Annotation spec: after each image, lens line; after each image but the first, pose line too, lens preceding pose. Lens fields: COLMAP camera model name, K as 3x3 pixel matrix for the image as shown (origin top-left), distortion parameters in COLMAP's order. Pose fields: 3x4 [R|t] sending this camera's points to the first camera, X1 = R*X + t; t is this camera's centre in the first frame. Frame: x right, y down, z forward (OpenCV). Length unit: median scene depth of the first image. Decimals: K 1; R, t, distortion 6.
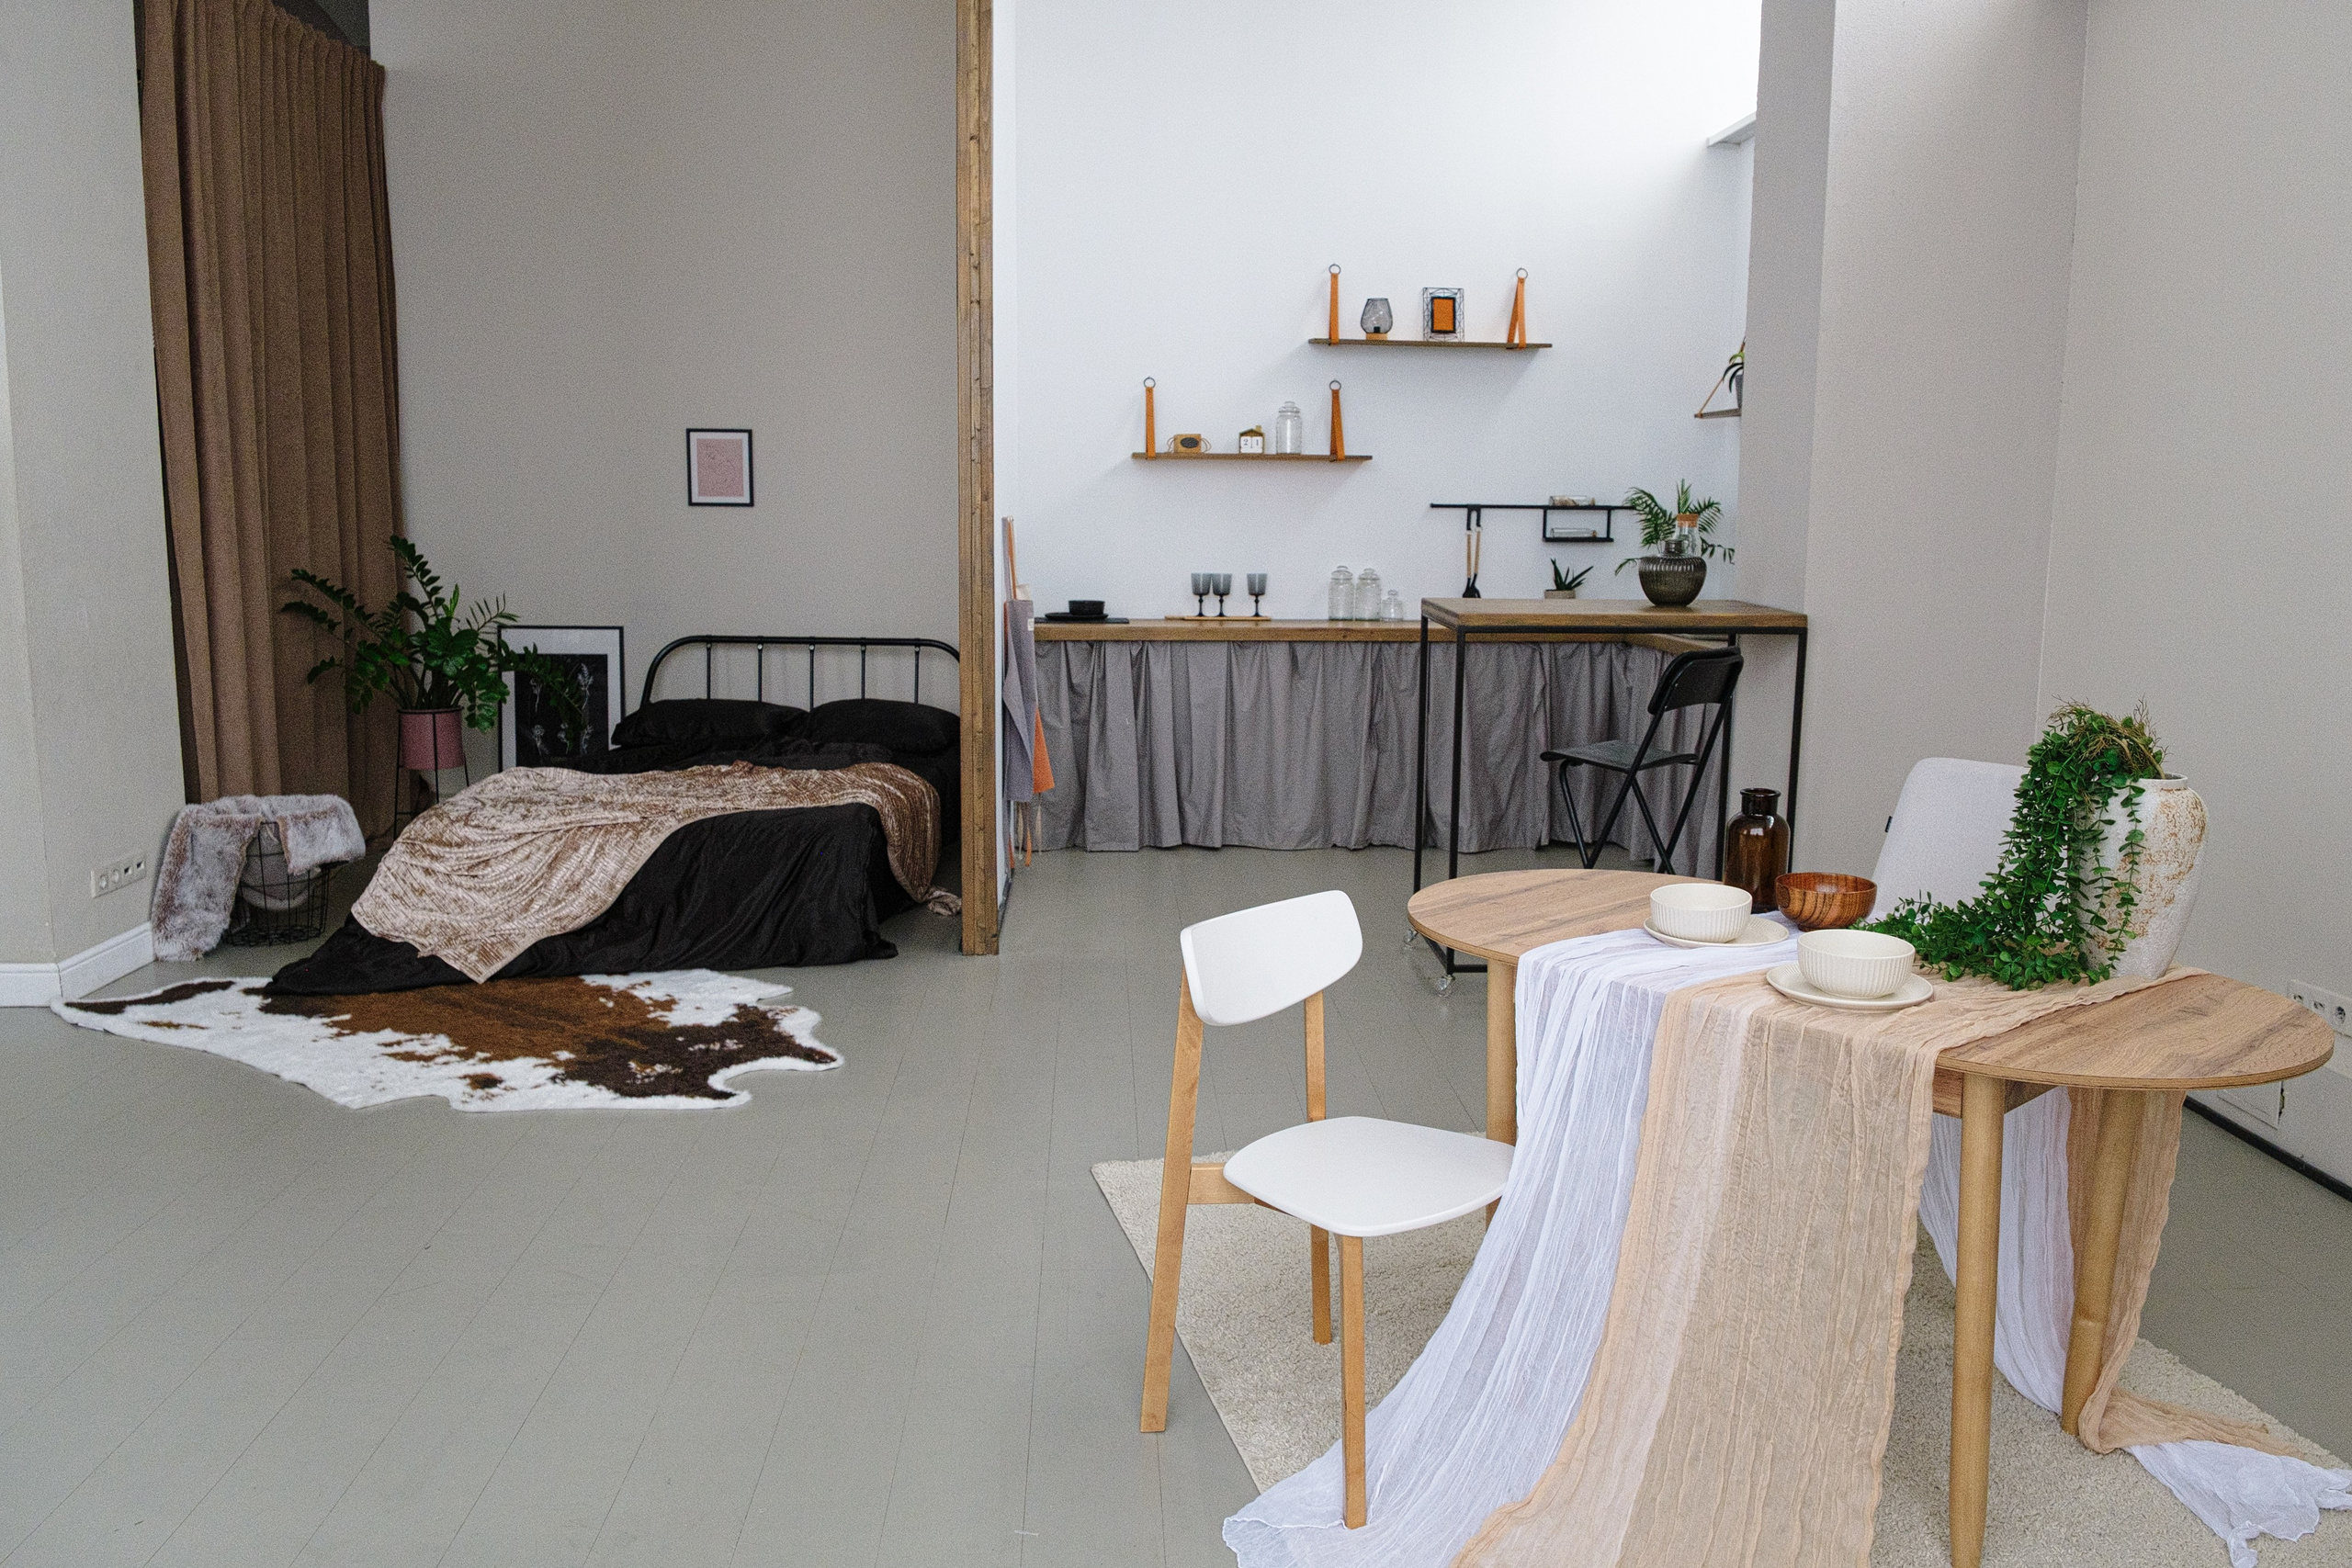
lens RADIAL K [[1834.1, 0, 1208.0], [0, 1834.1, 776.9], [0, 0, 1]] dist [-0.017197, 0.000076]
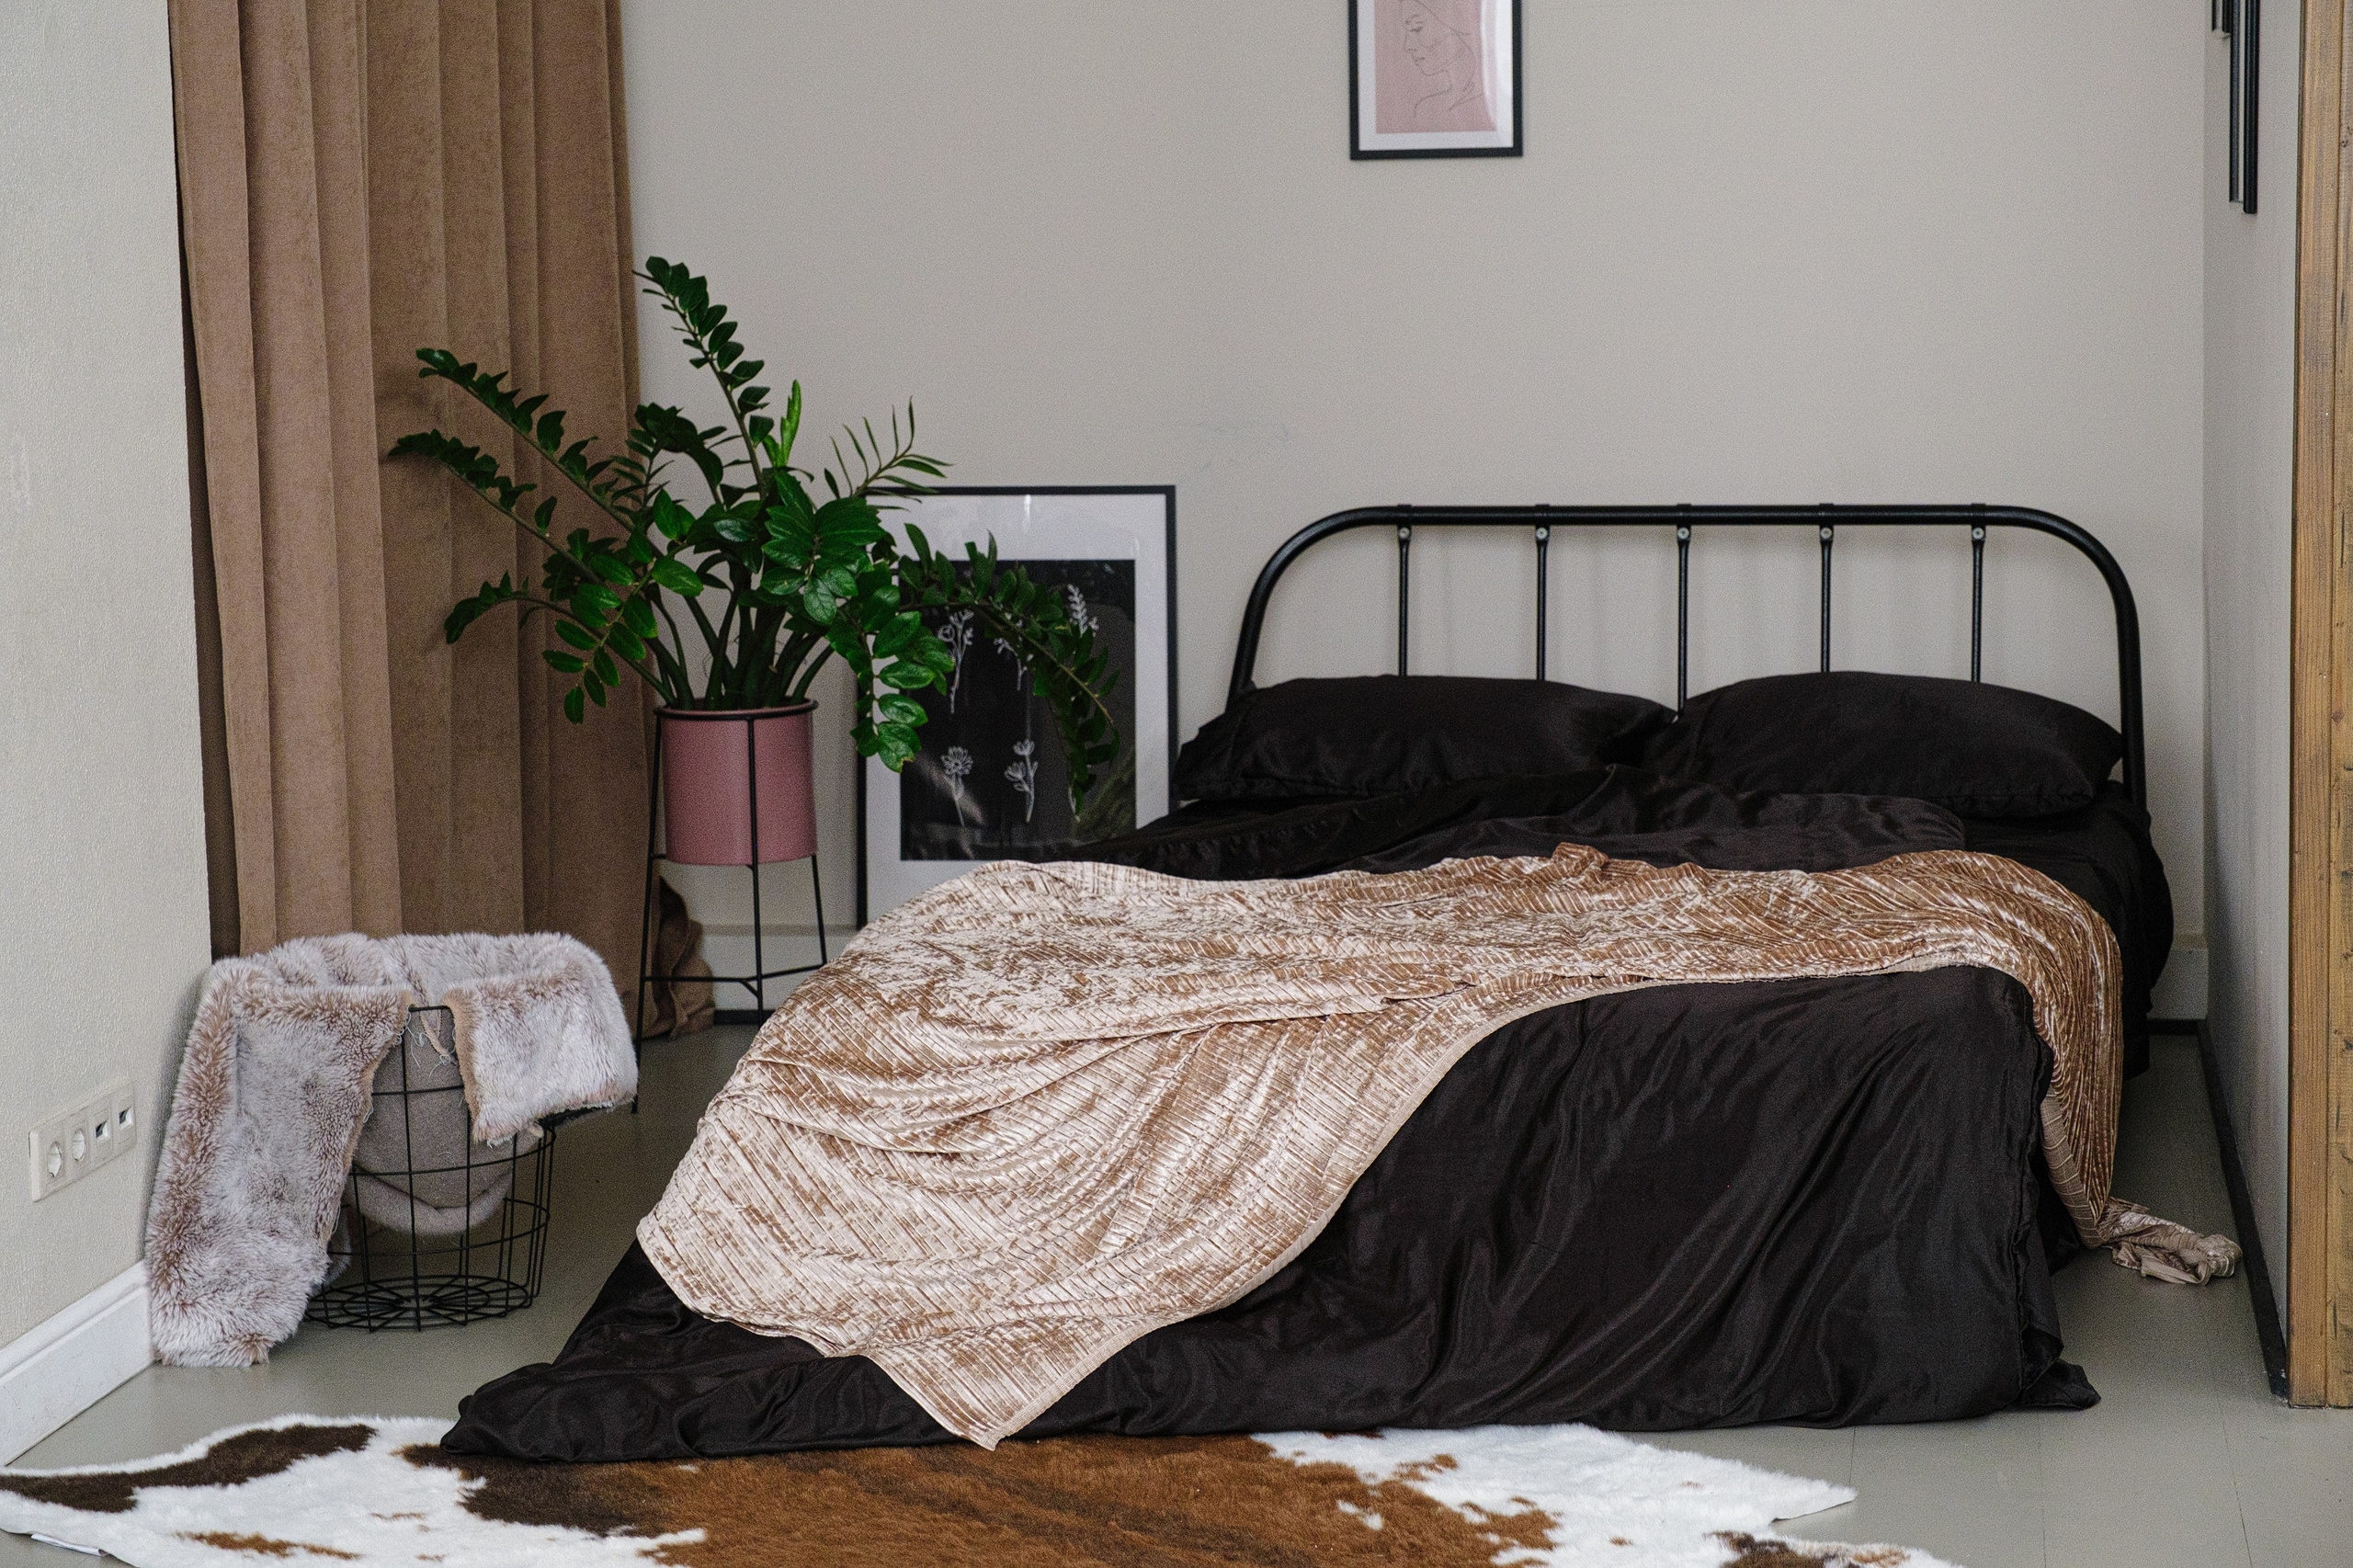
lens RADIAL K [[4767.9, 0, 1101.6], [0, 4767.9, 753.3], [0, 0, 1]] dist [0.225434, -1.585805]
pose [[0.971387, -0.003663, -0.237475, -0.115527], [-0.002172, 0.999702, -0.024304, -0.003492], [0.237493, 0.024125, 0.971090, 0.046894]]
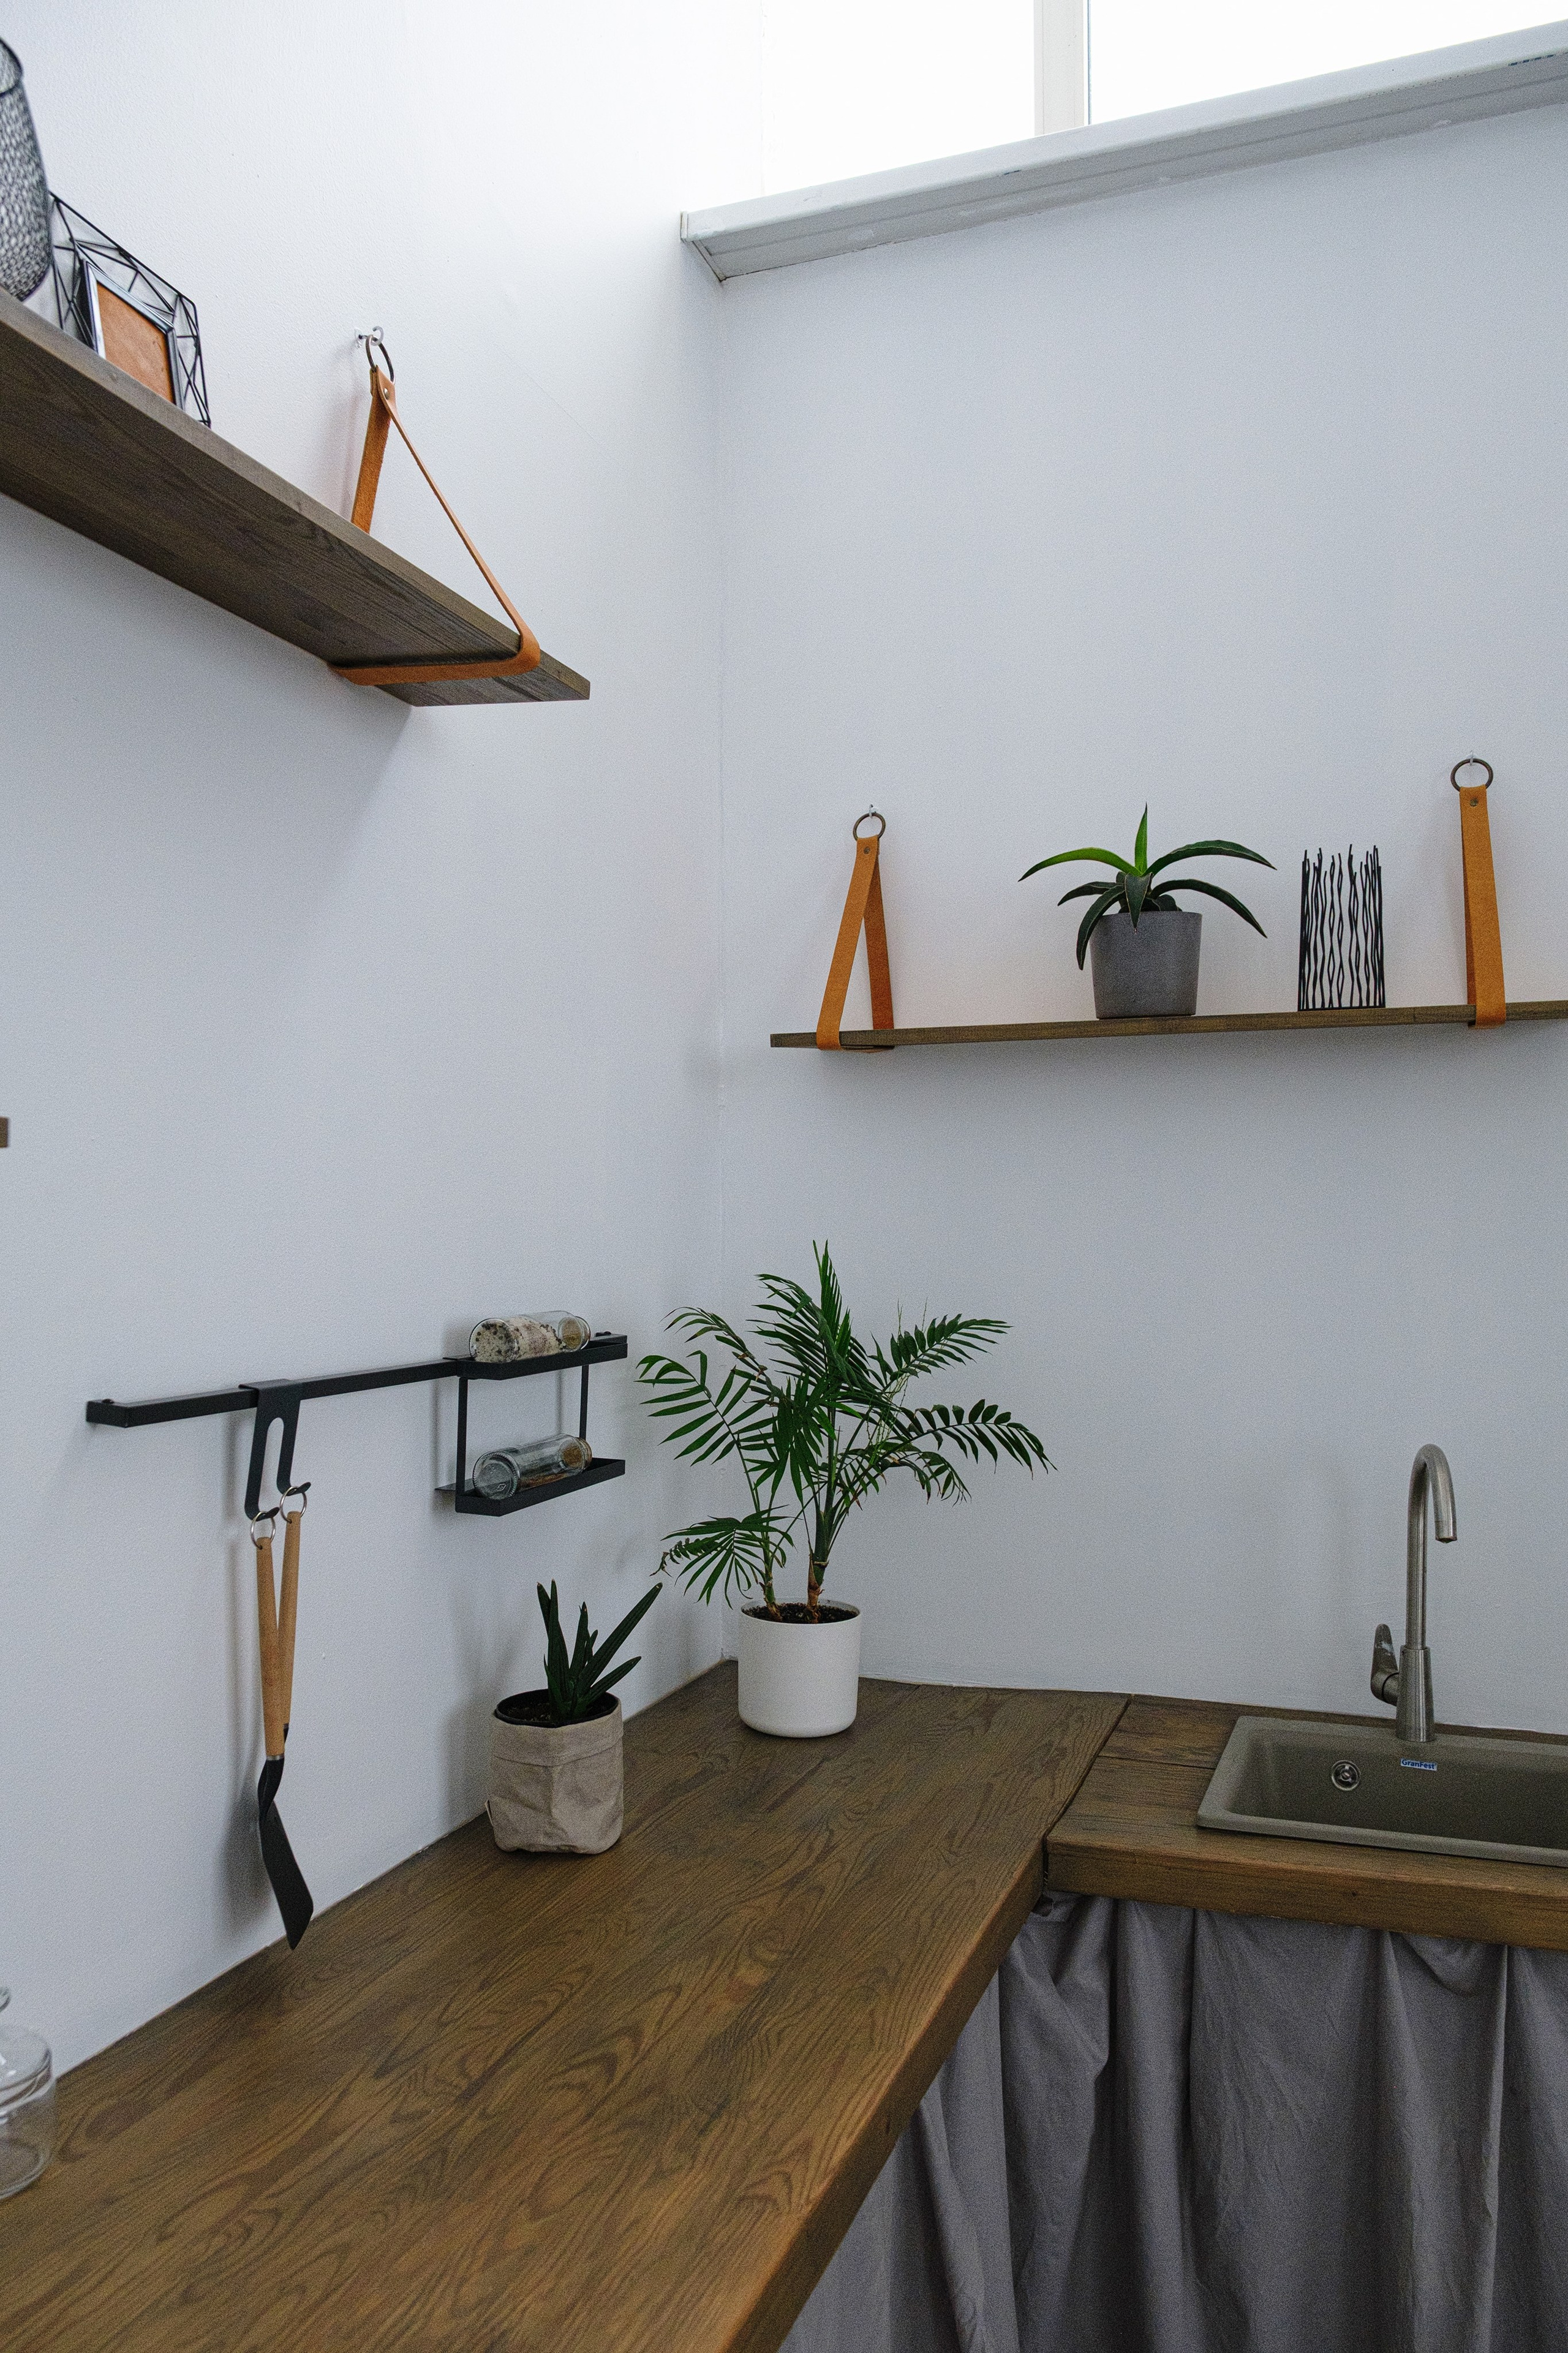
lens RADIAL K [[1773.2, 0, 780.6], [0, 1773.2, 1221.1], [0, 0, 1]] dist [-0.006533, -0.001807]
pose [[0.403987, -0.002120, 0.914762, -0.010594], [0.140372, 0.988297, -0.059702, -0.171538], [-0.903930, 0.152525, 0.399557, 1.017716]]
